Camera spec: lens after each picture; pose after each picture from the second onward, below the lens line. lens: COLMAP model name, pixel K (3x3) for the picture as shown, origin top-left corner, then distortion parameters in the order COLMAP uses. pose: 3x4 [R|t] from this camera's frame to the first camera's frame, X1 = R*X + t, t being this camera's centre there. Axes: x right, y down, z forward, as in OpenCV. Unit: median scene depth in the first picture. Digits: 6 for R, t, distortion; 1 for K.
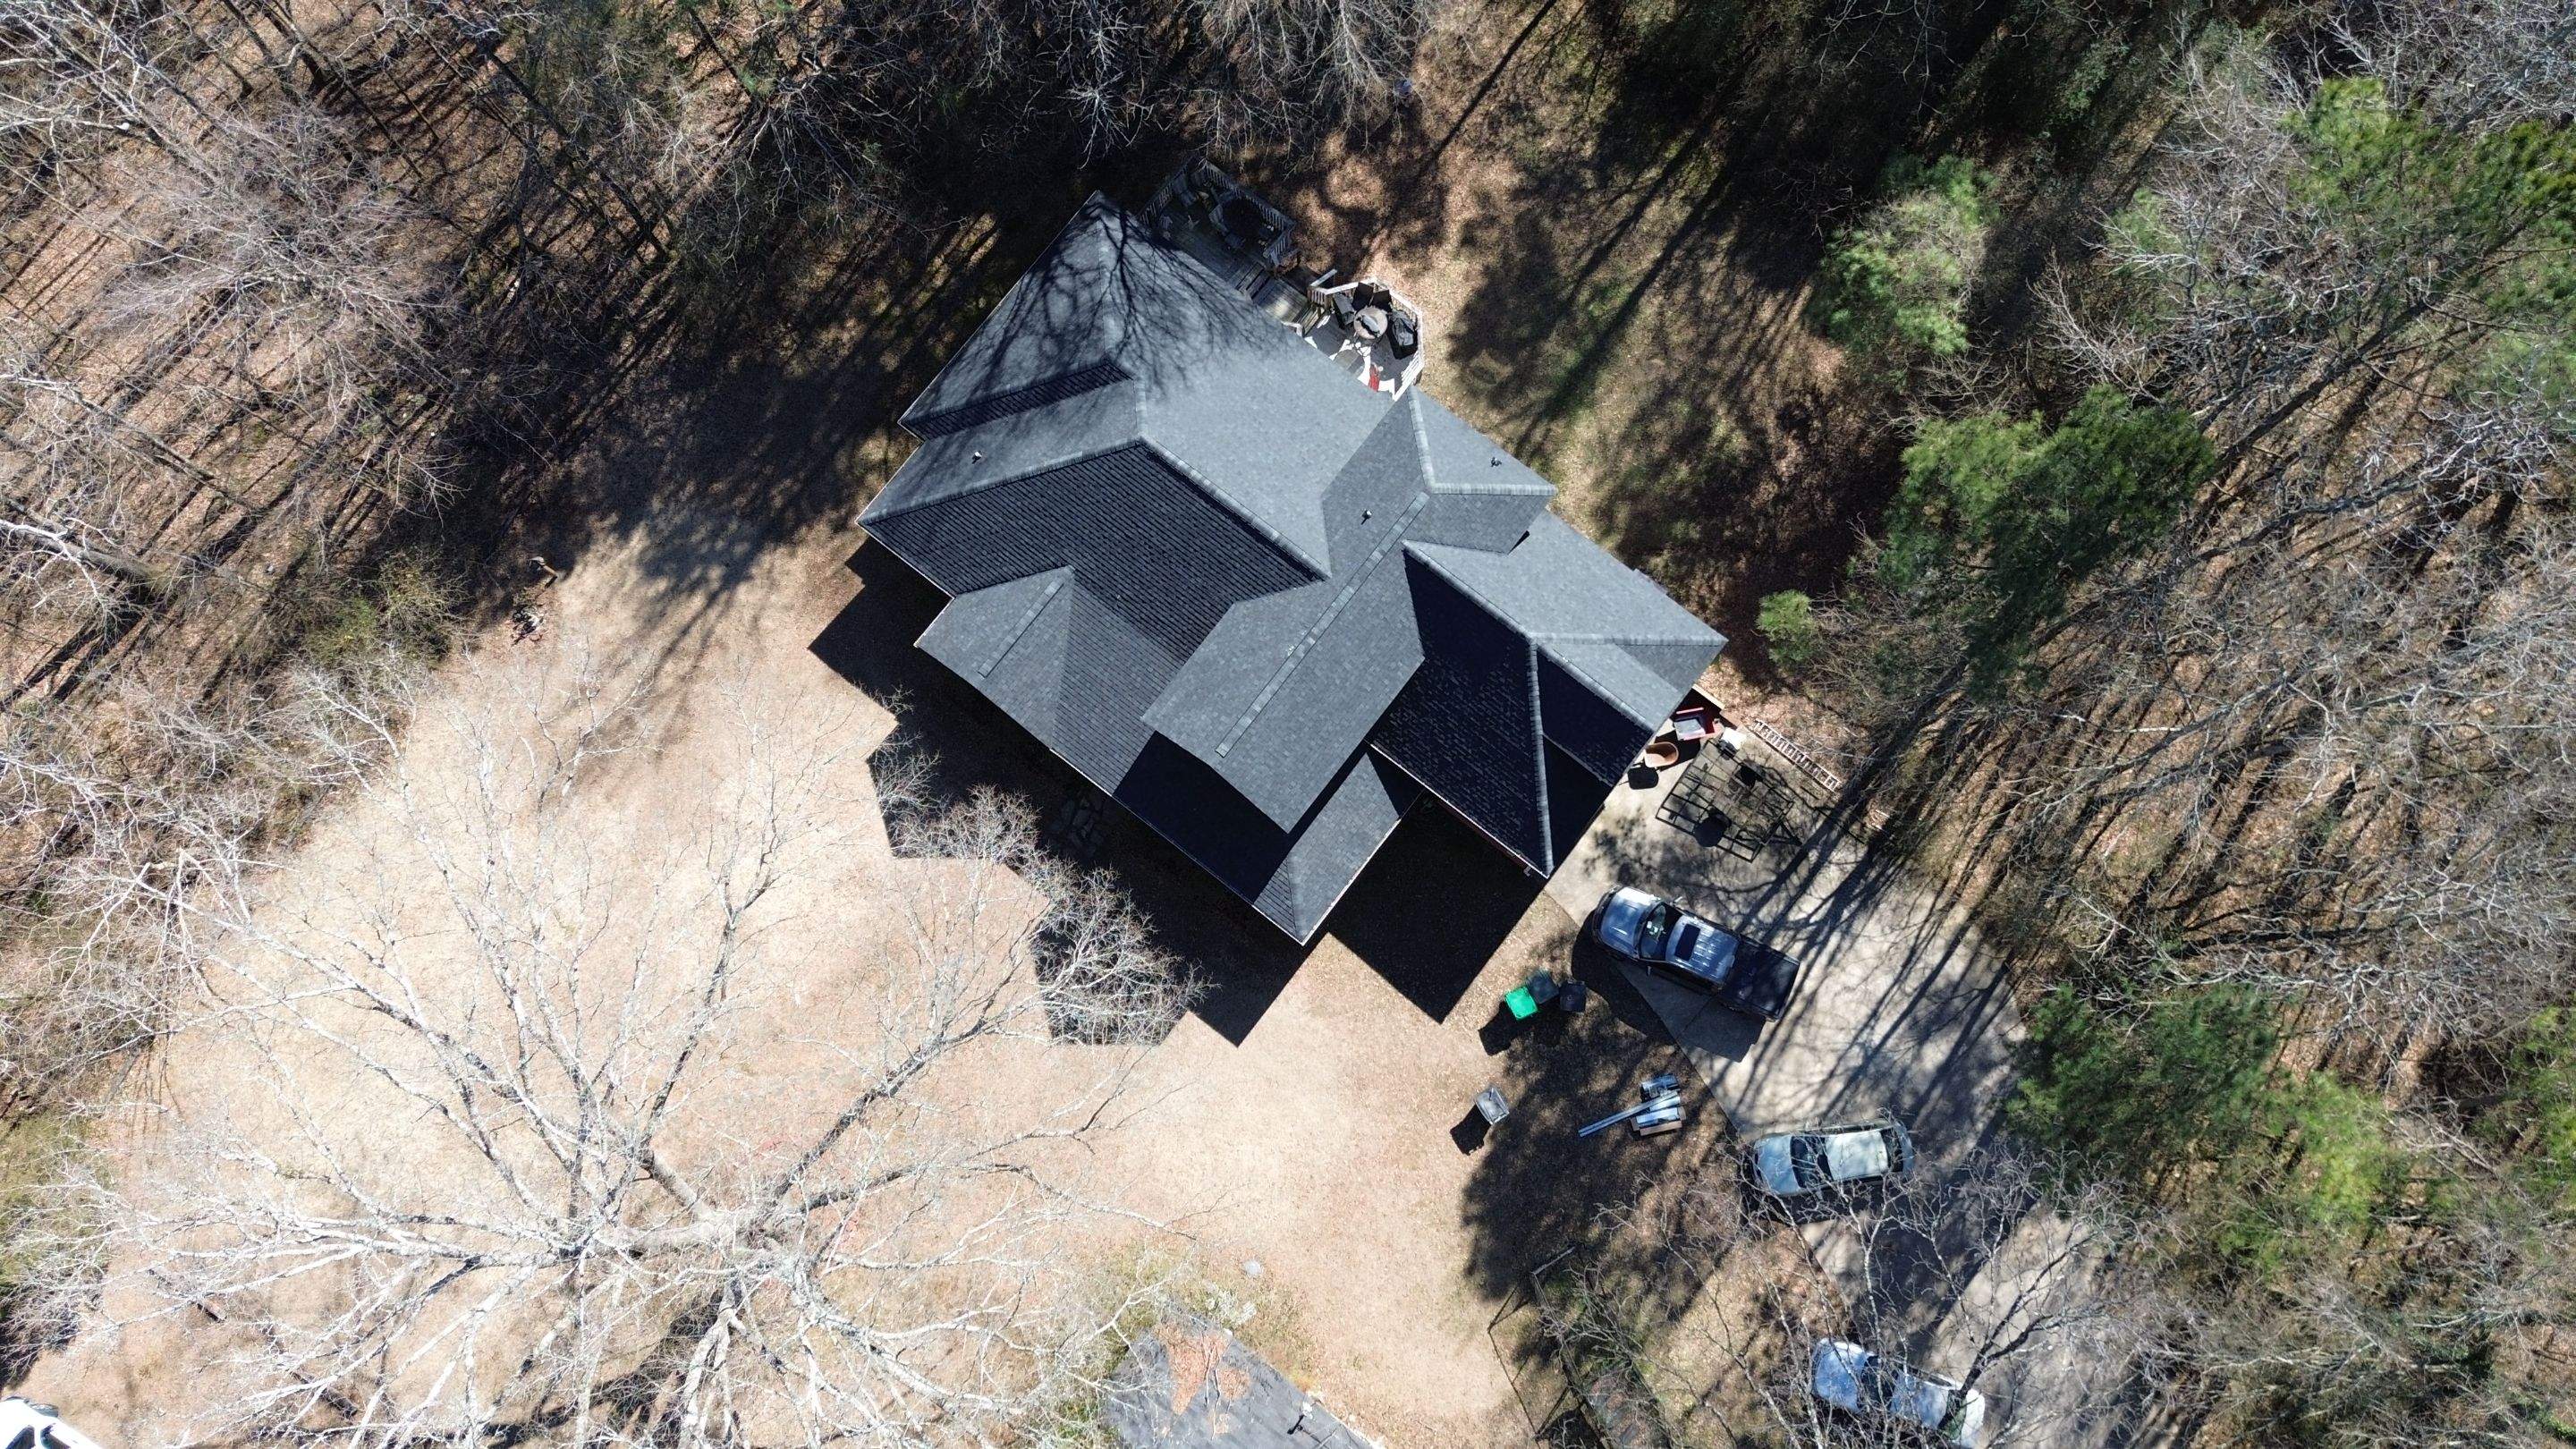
lens RADIAL K [[1818.6, 0, 1292.5], [0, 1818.6, 715.7], [0, 0, 1]] dist [0.062759, -0.058727]
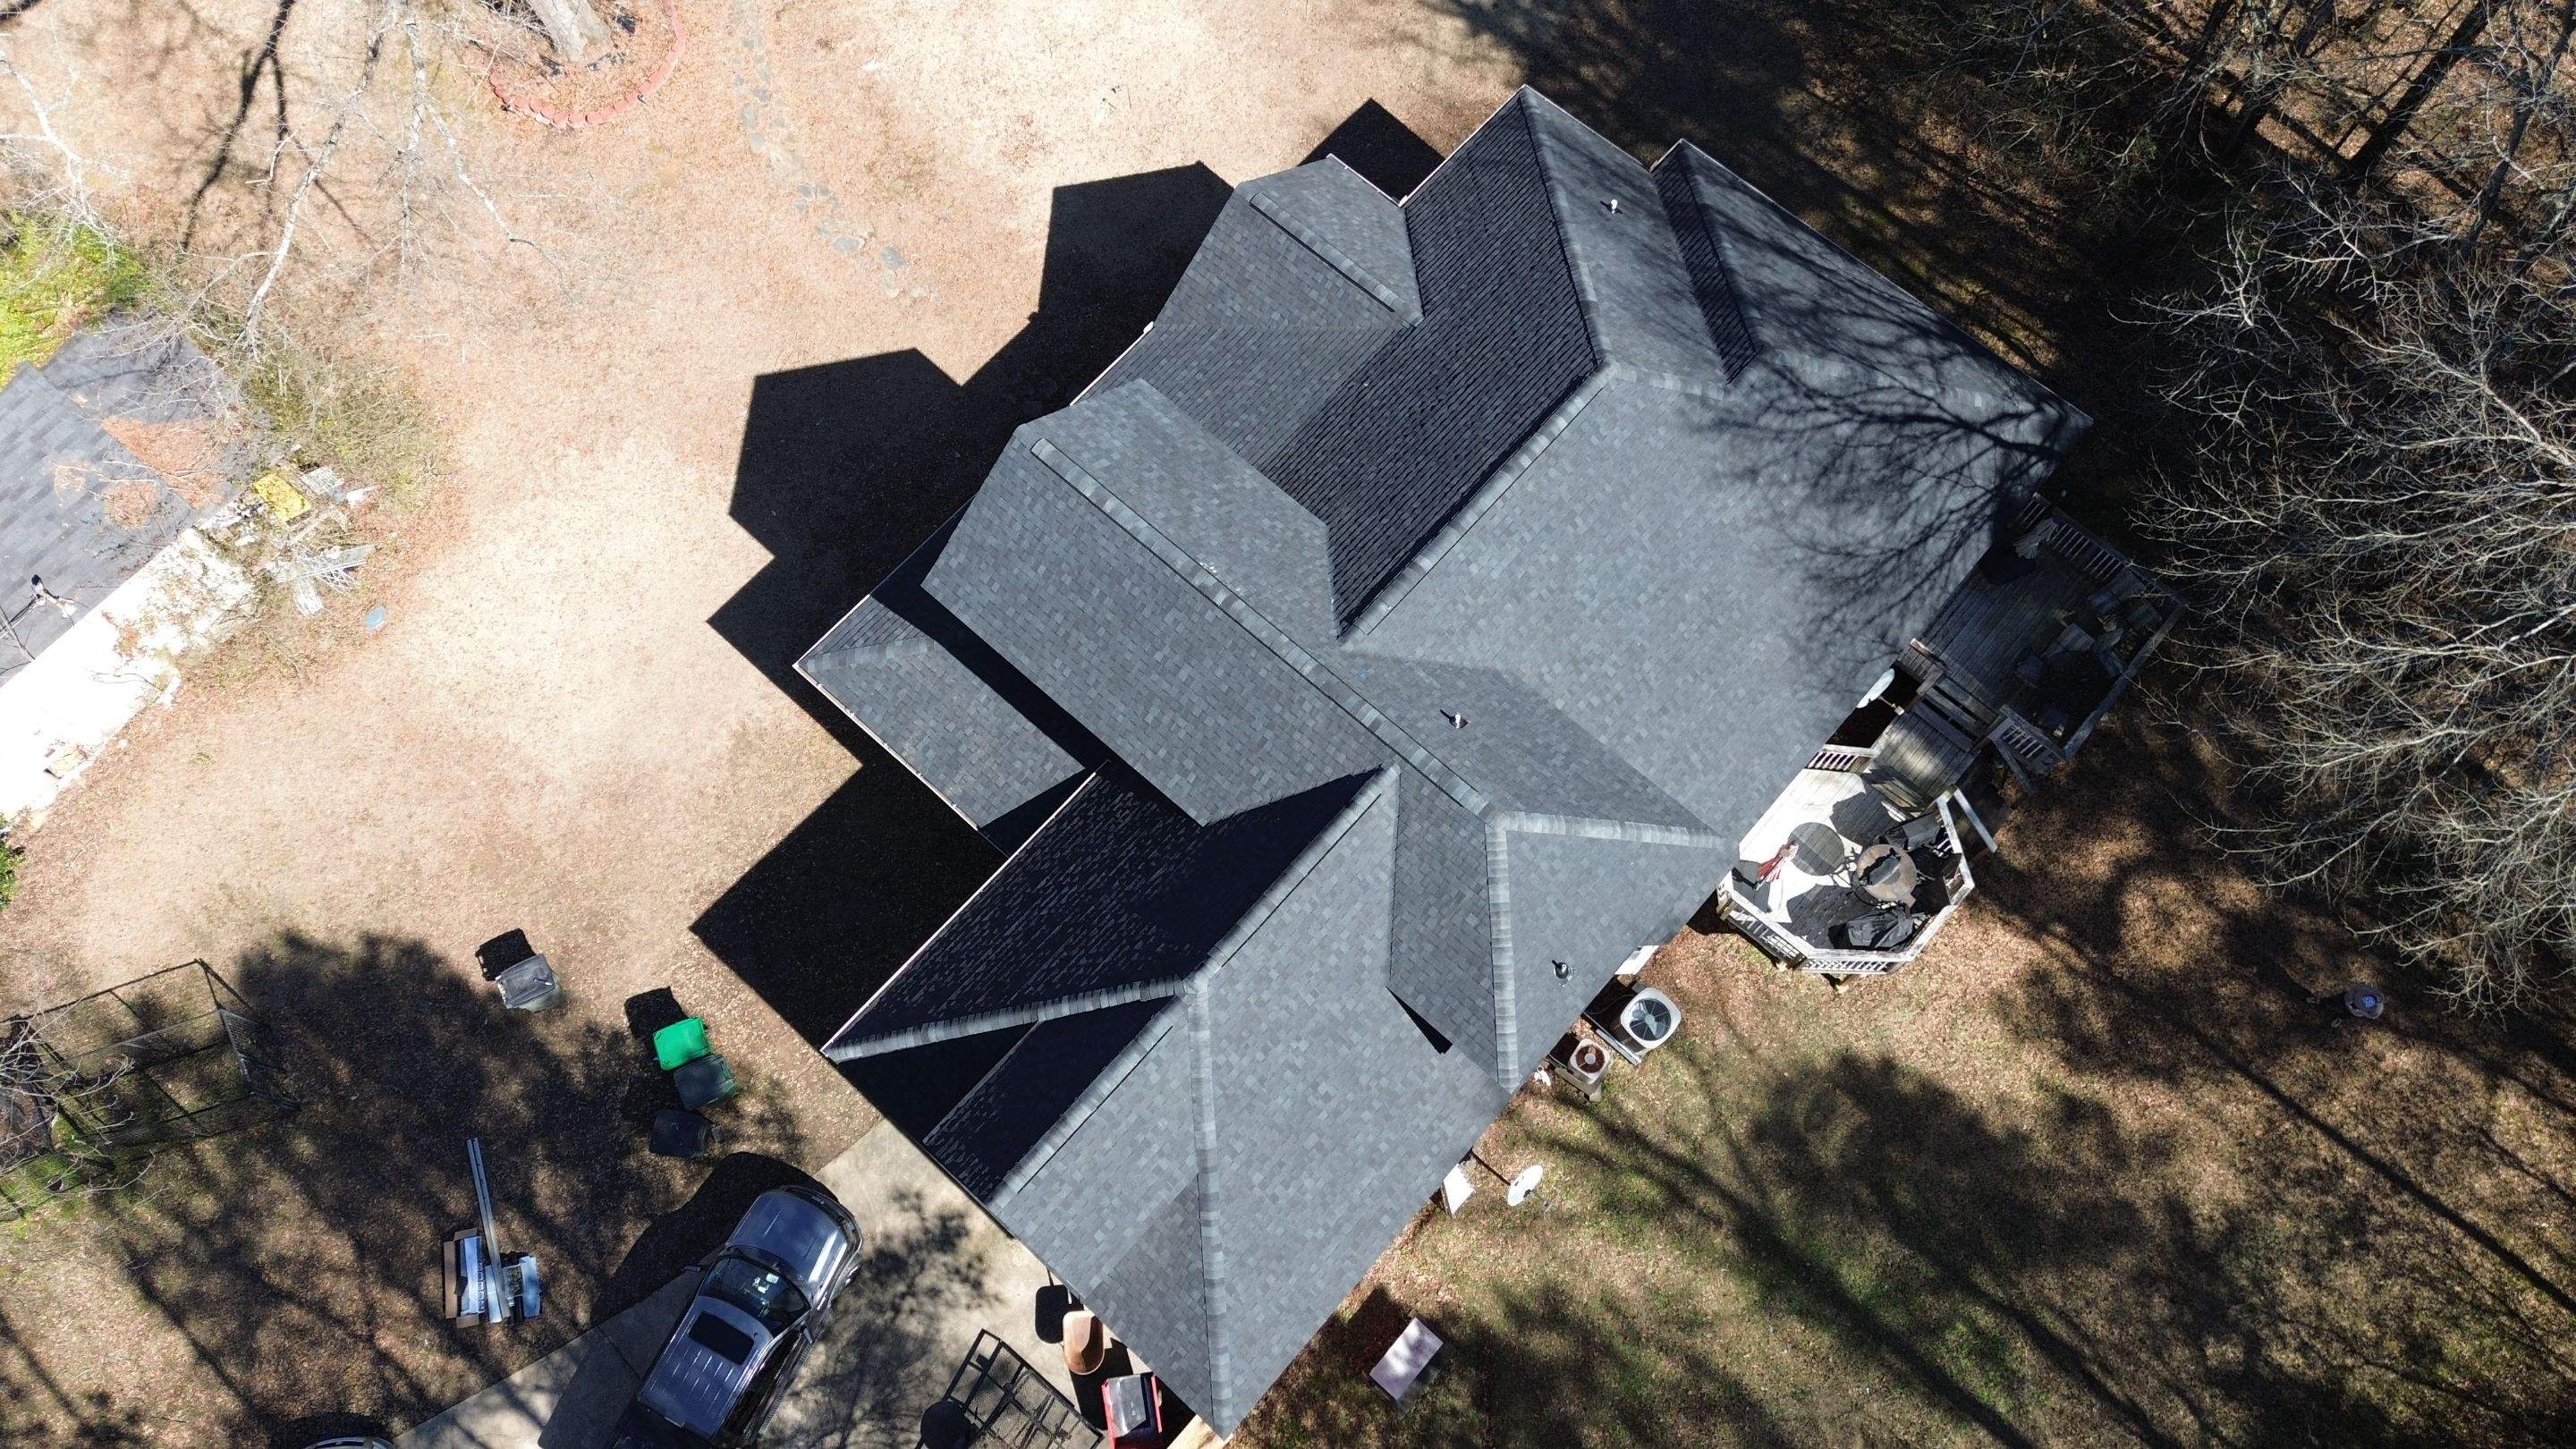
lens RADIAL K [[1818.6, 0, 1293.2], [0, 1818.6, 725.1], [0, 0, 1]] dist [0.062759, -0.058727]
pose [[-0.063244, 0.941062, -0.332268, 0.208576], [-0.977568, 0.008605, 0.210443, -0.161927], [0.200899, 0.338124, 0.919408, 0.440833]]
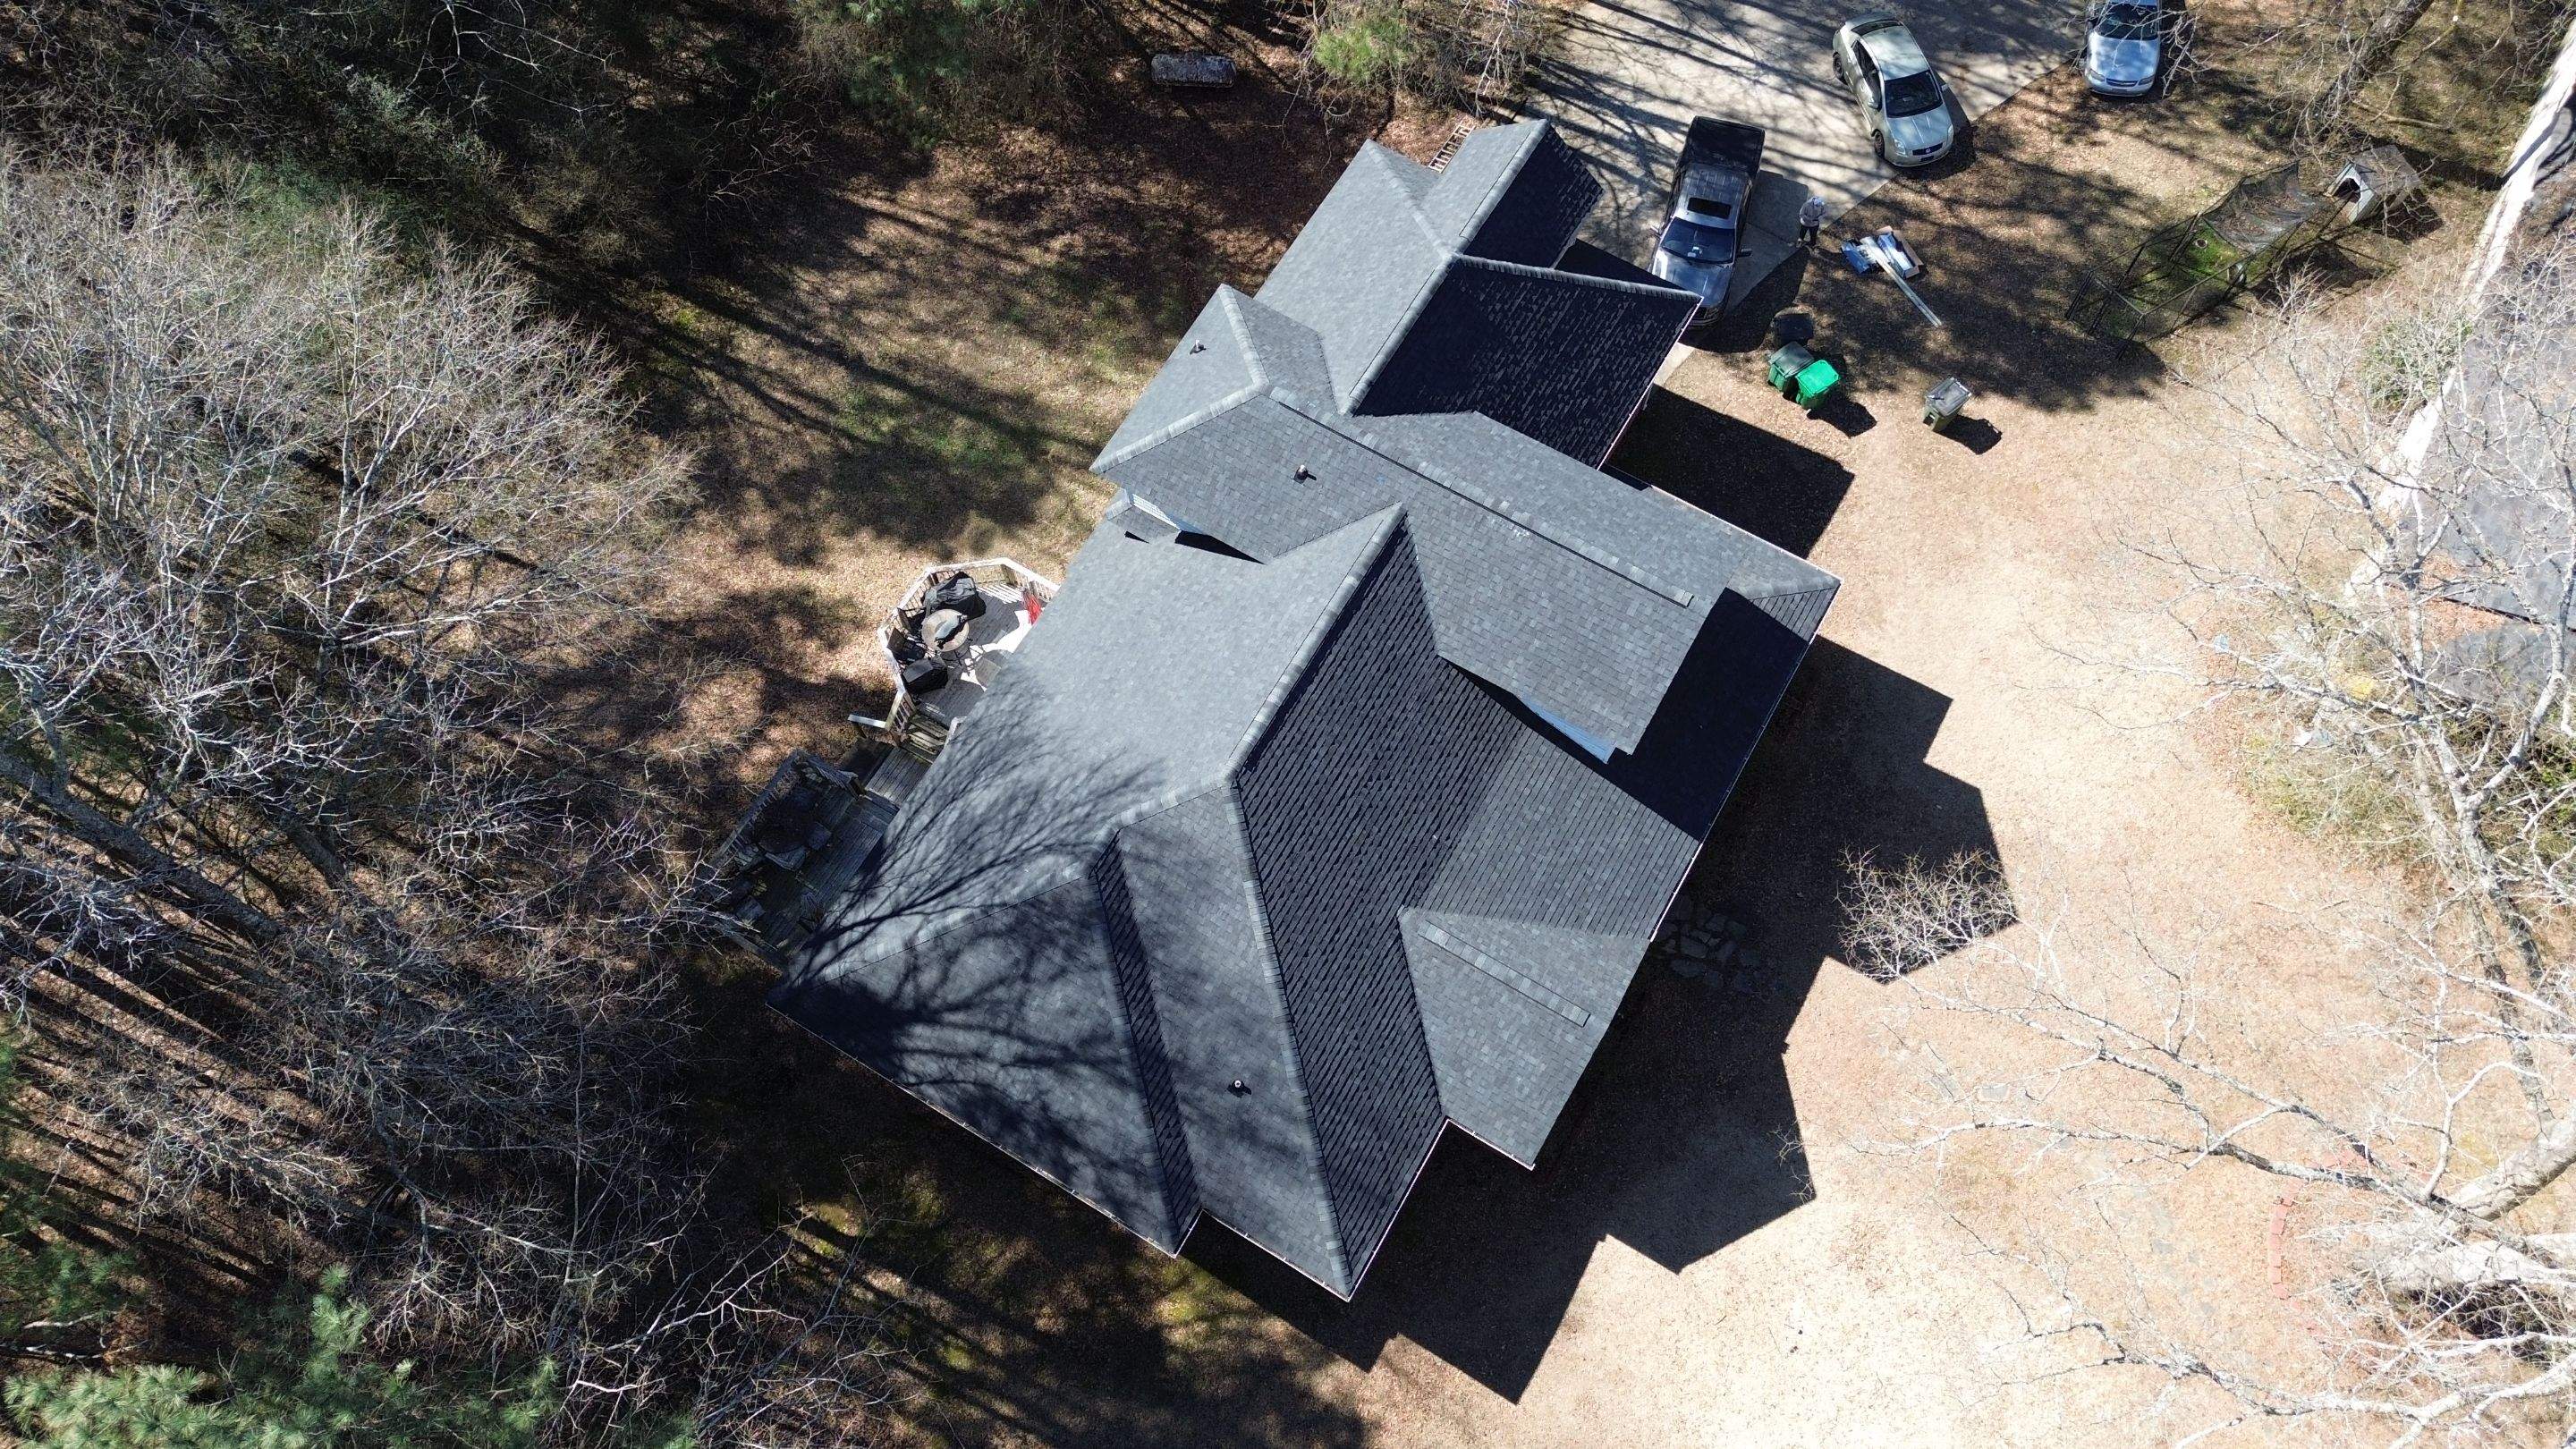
lens RADIAL K [[1818.6, 0, 1272.7], [0, 1818.6, 698.1], [0, 0, 1]] dist [0.062759, -0.058727]
pose [[-0.121471, -0.909915, 0.396611, -0.295961], [0.978318, -0.042226, 0.202757, -0.248094], [-0.167744, 0.412641, 0.895315, 0.357415]]
